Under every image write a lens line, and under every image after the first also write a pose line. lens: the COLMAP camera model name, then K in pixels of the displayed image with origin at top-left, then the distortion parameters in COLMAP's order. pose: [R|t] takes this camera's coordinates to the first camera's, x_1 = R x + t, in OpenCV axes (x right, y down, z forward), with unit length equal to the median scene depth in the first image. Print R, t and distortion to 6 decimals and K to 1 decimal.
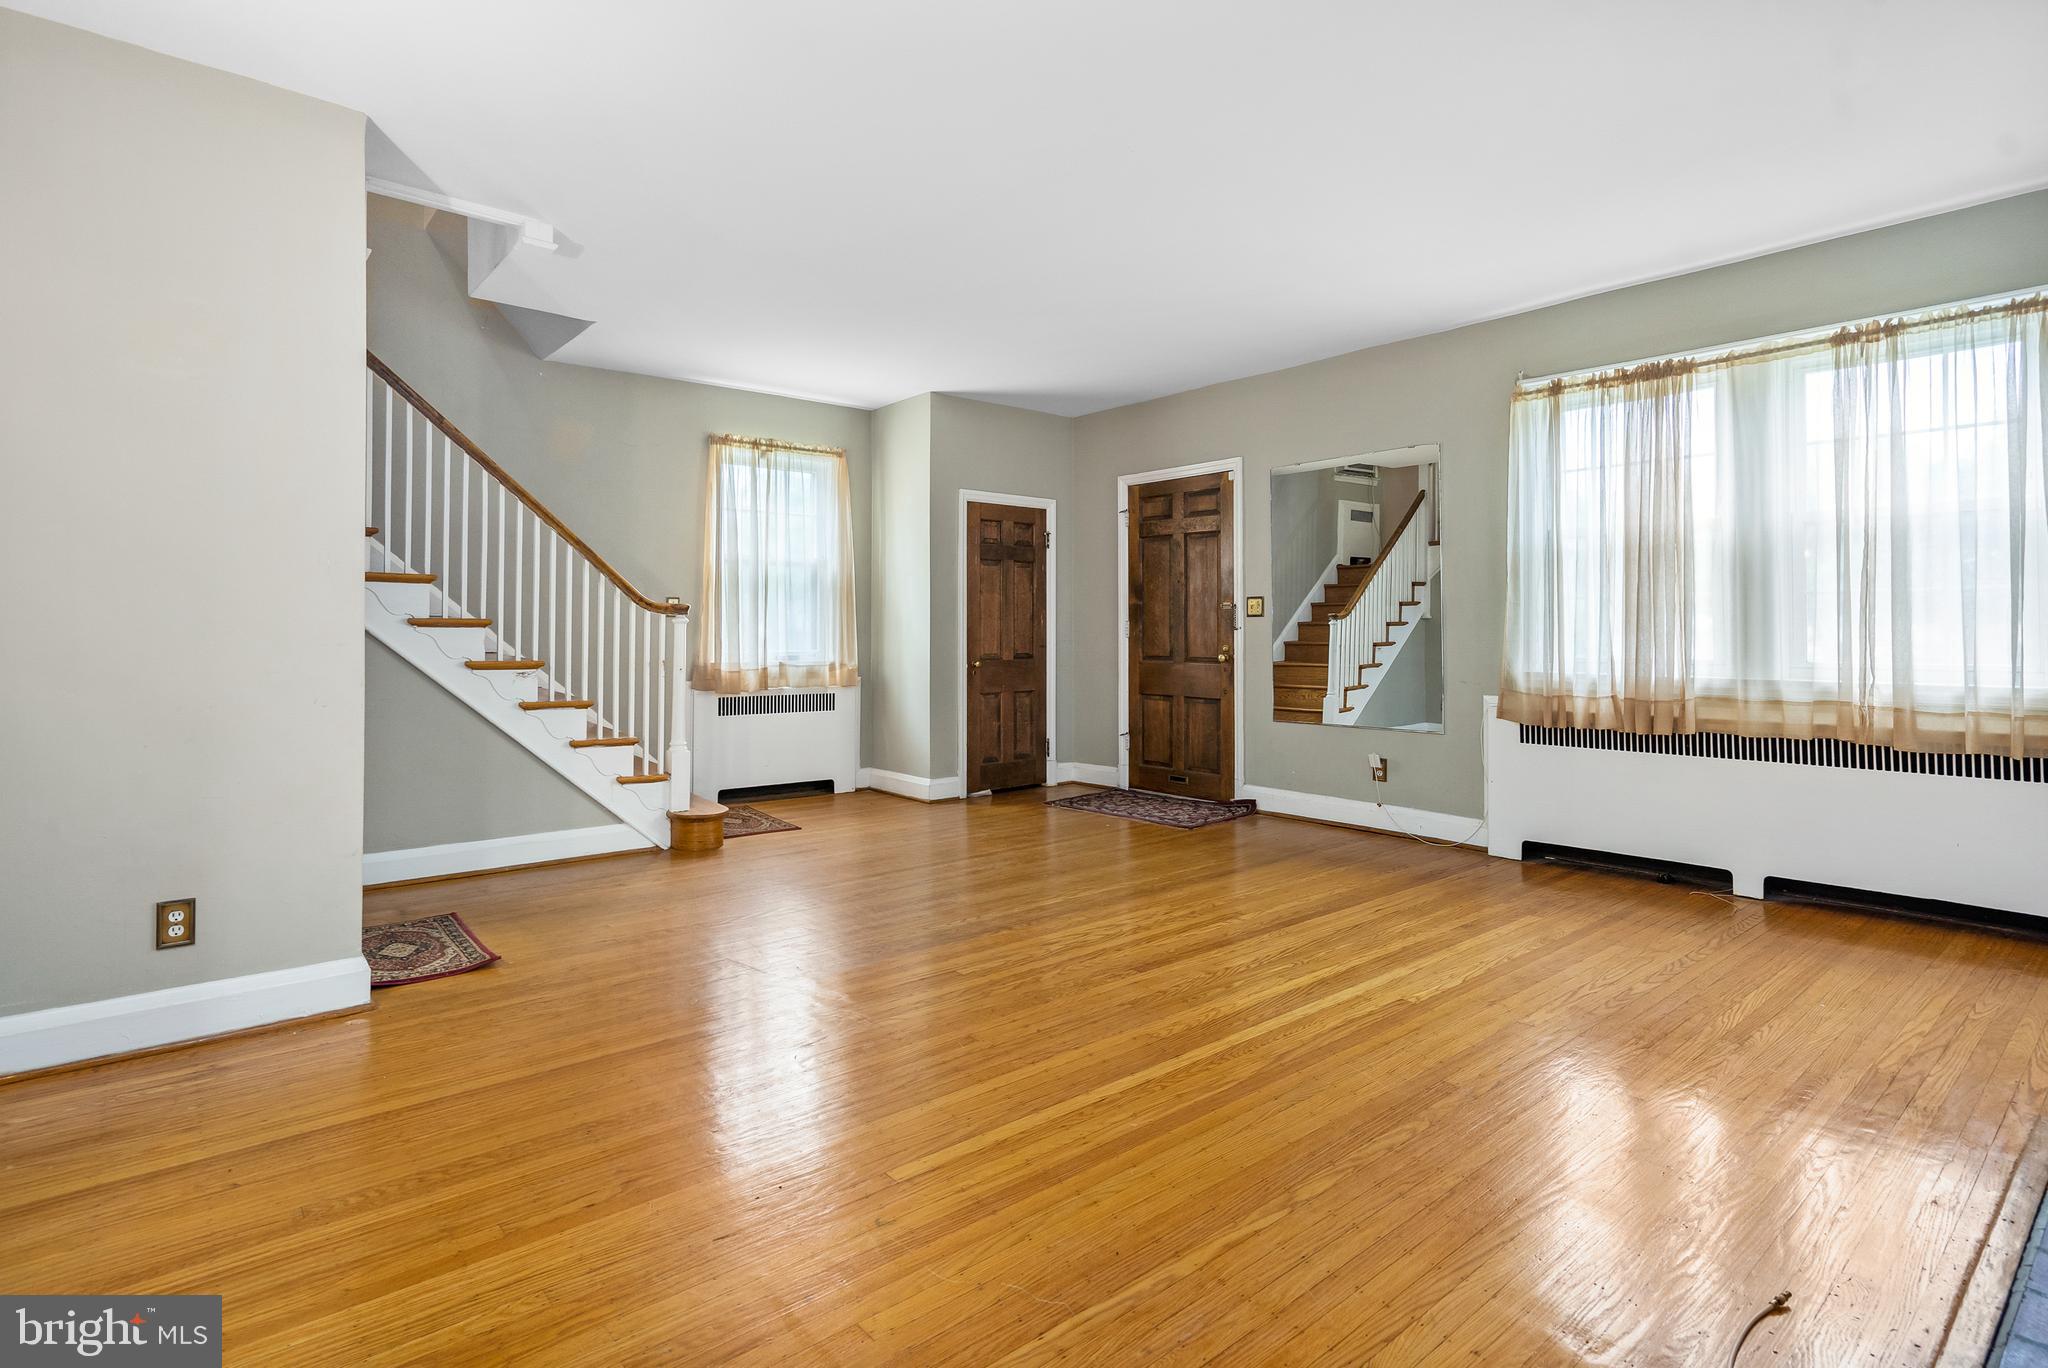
lens RADIAL K [[1024.9, 0, 1023.2], [0, 1024.9, 610.5], [0, 0, 1]] dist [0.001374, 0.000673]
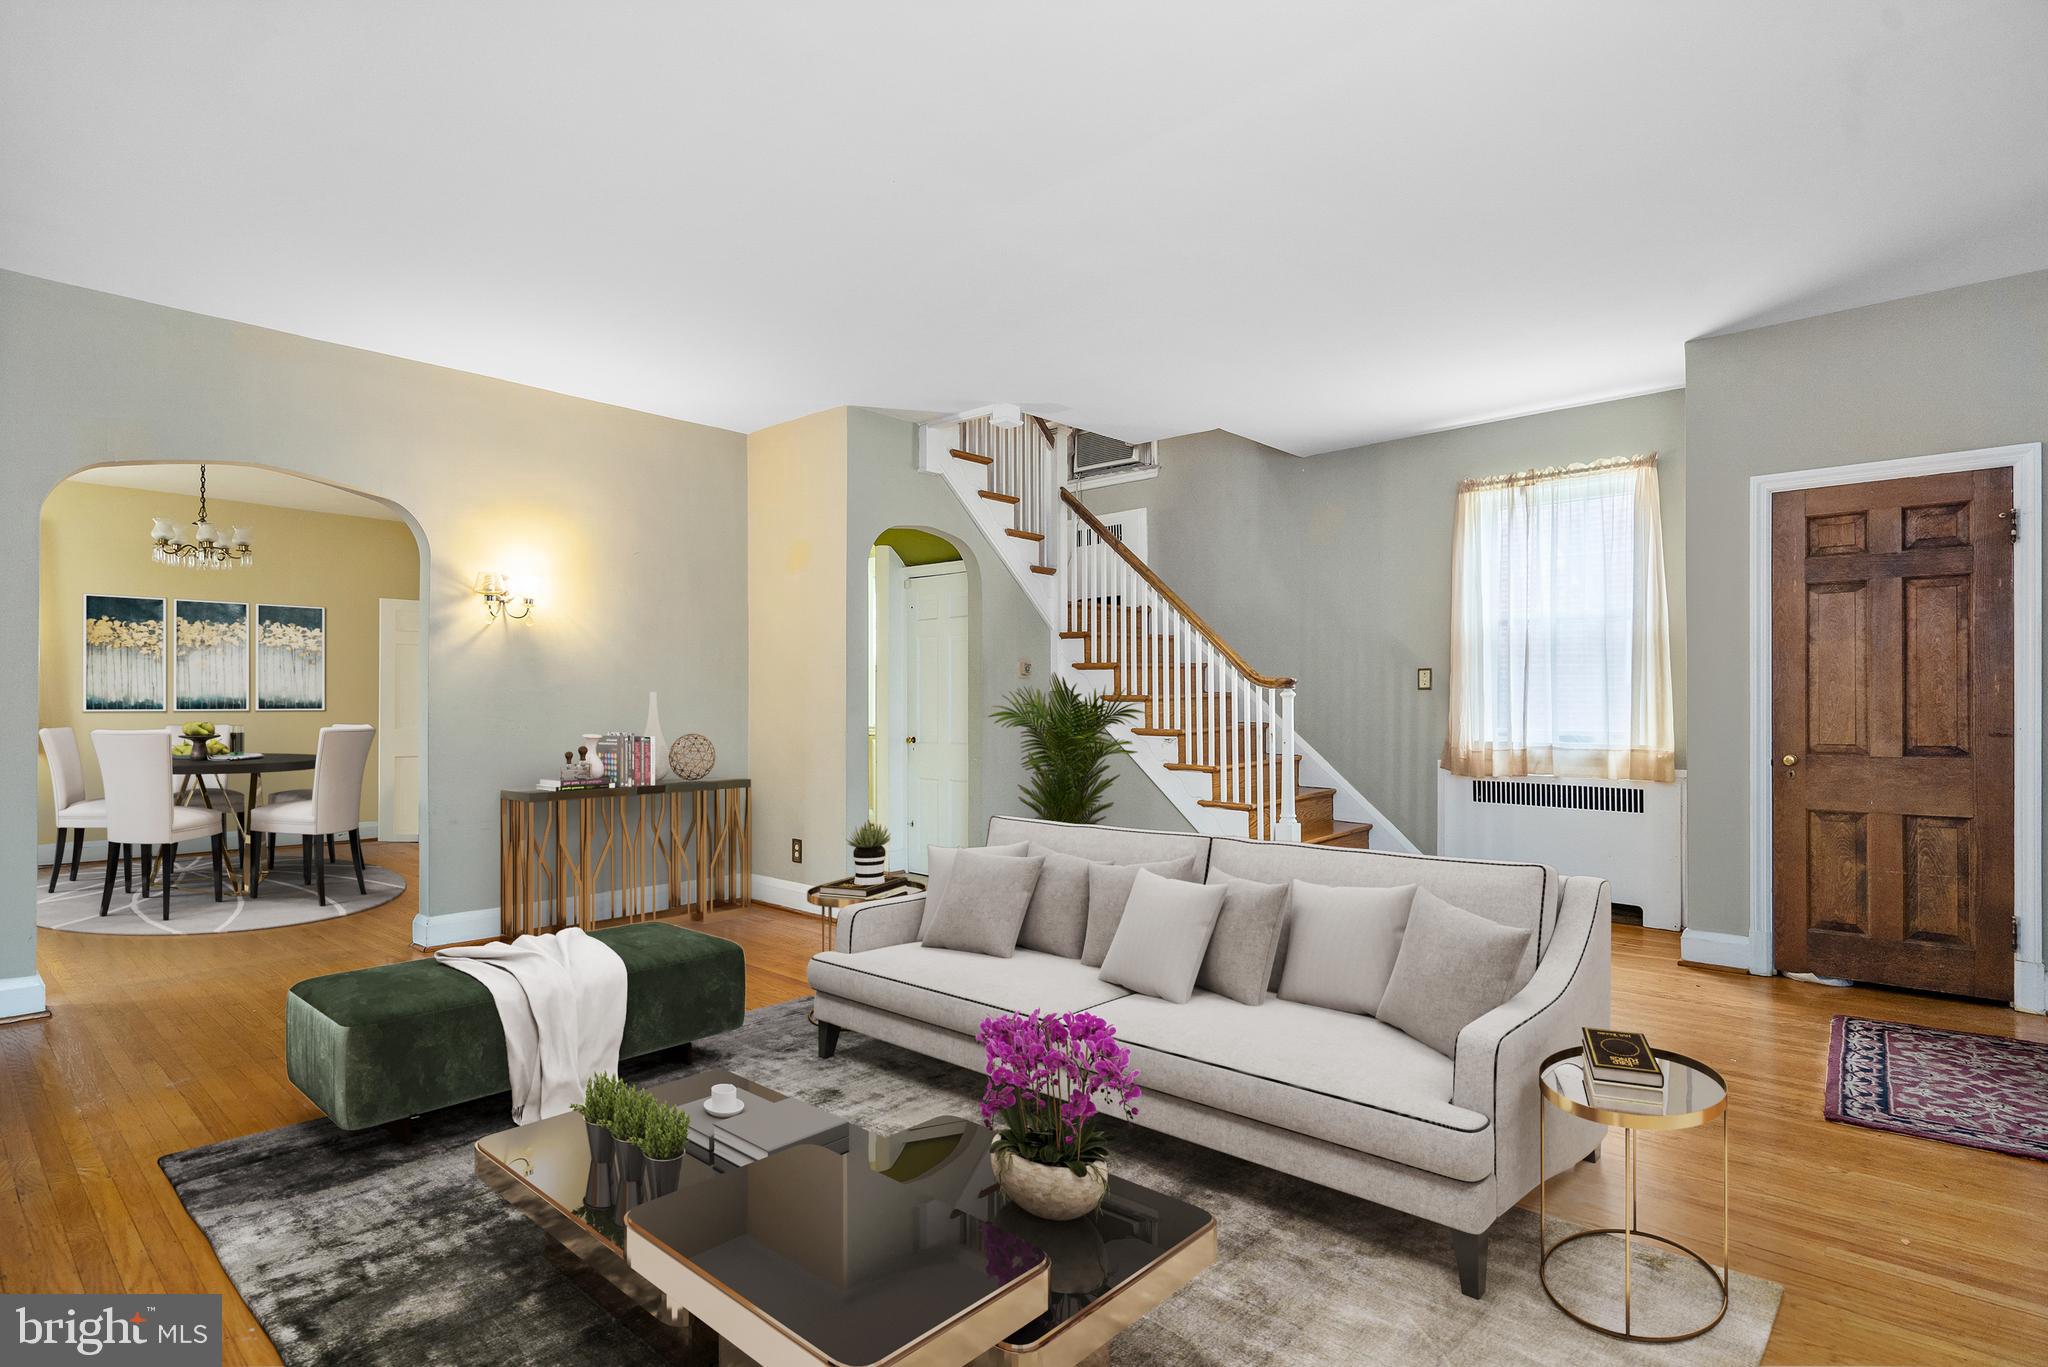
lens RADIAL K [[1030.3, 0, 1024.0], [0, 1030.3, 683.5], [0, 0, 1]] dist [0.000519, 0.000459]
pose [[0.132699, -0.017640, -0.990999, 0.523642], [0.019954, 0.999687, -0.015123, 0.007758], [0.990956, -0.017767, 0.133009, 0.500838]]
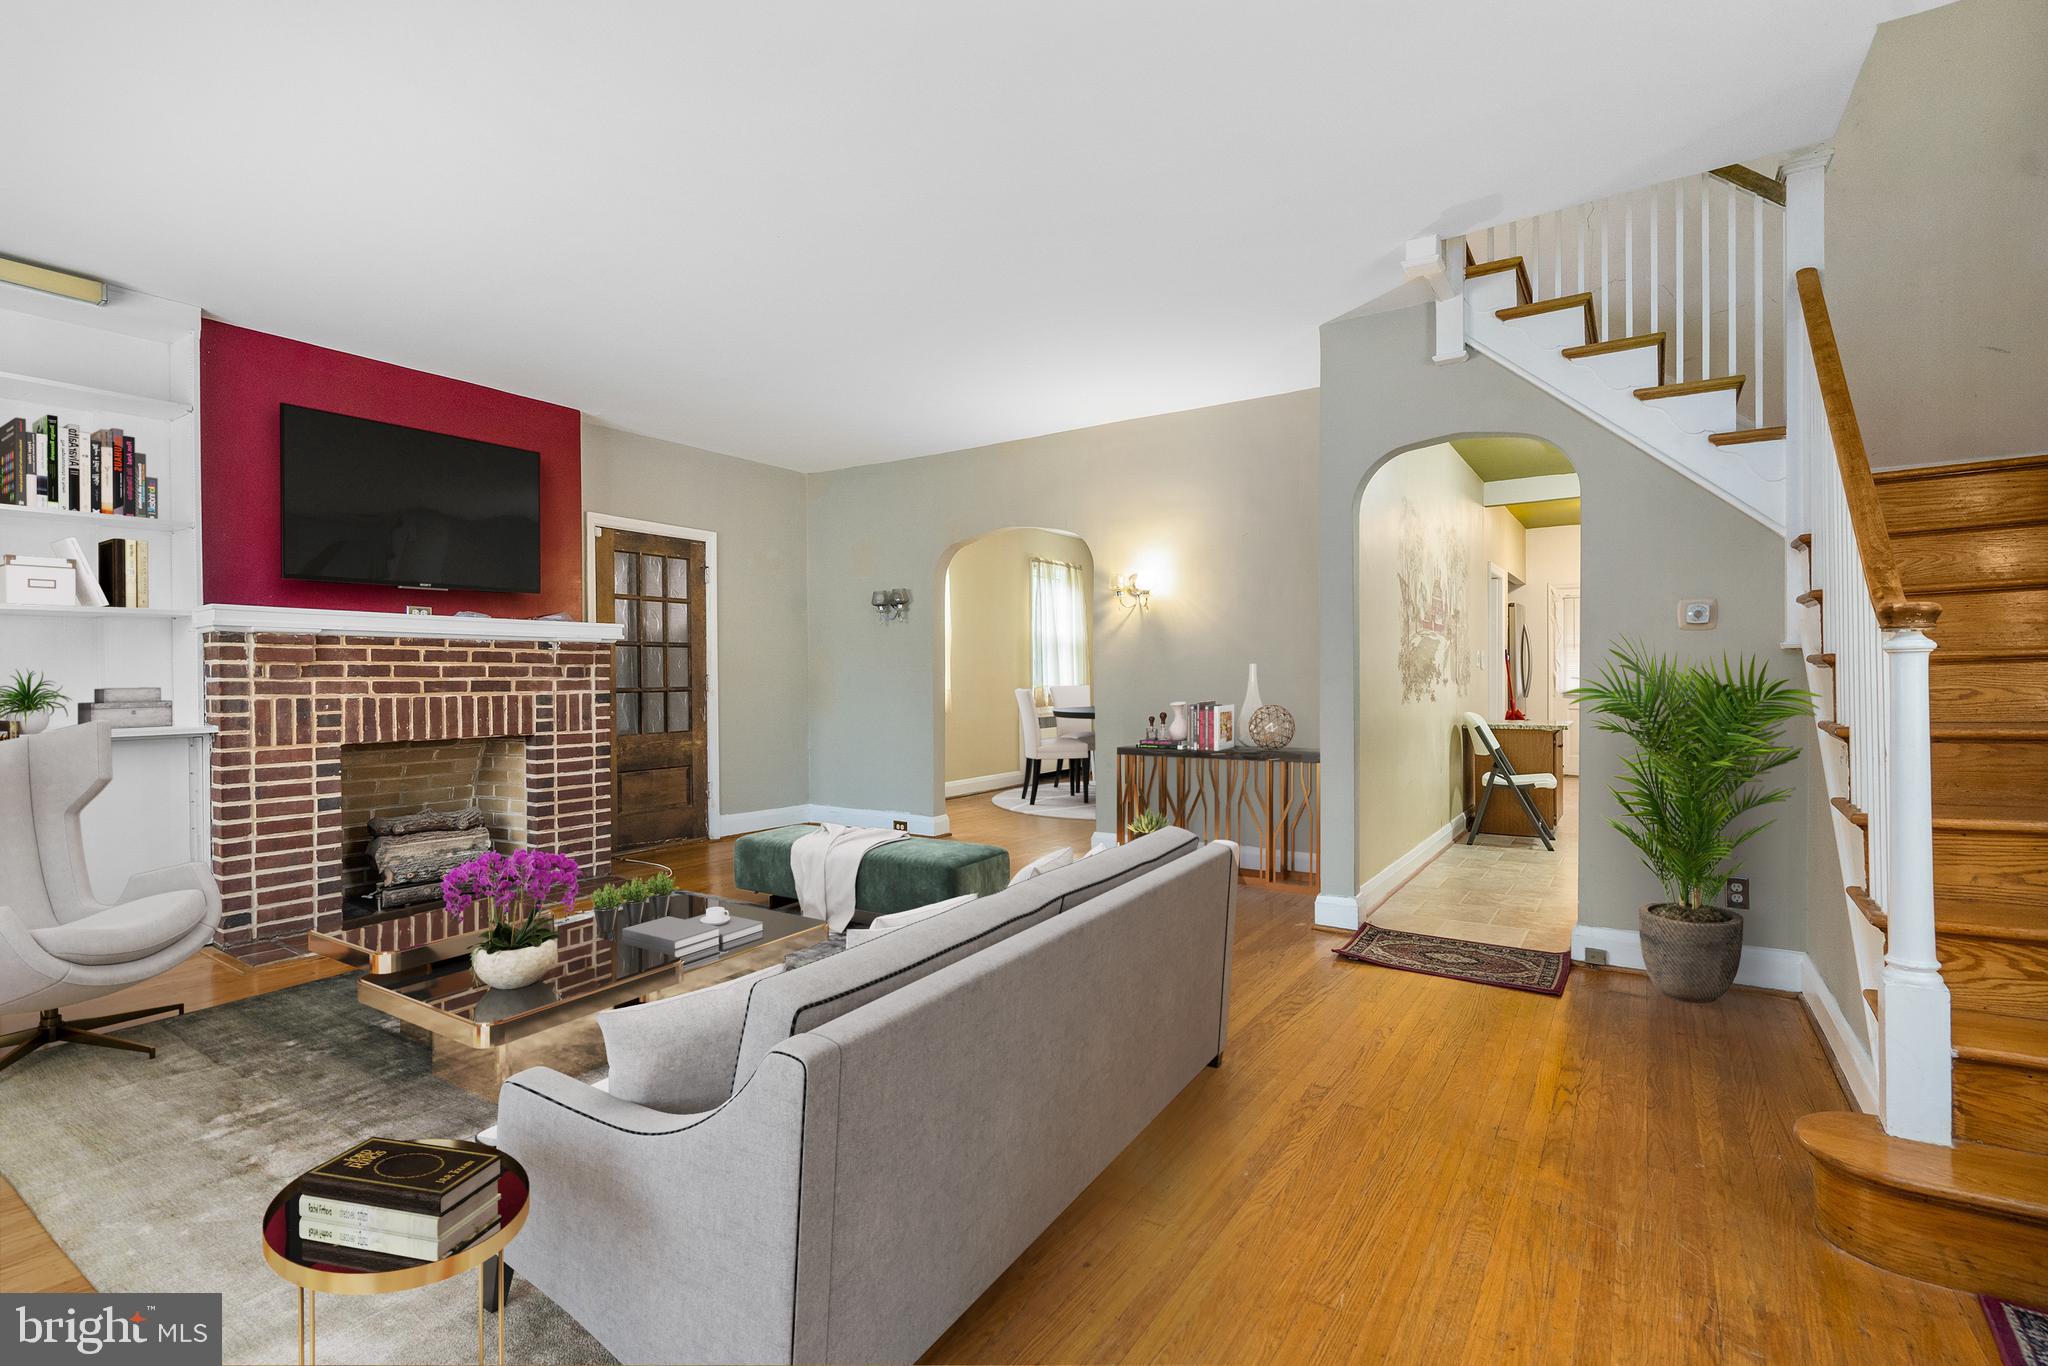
lens RADIAL K [[939.5, 0, 1024.2], [0, 939.5, 684.8], [0, 0, 1]] dist [-0.002006, 0.000903]
pose [[-0.960266, 0.008586, -0.278956, 0.071244], [0.012343, 0.999855, -0.011716, 0.020544], [0.278815, -0.014694, -0.960233, 1.026639]]
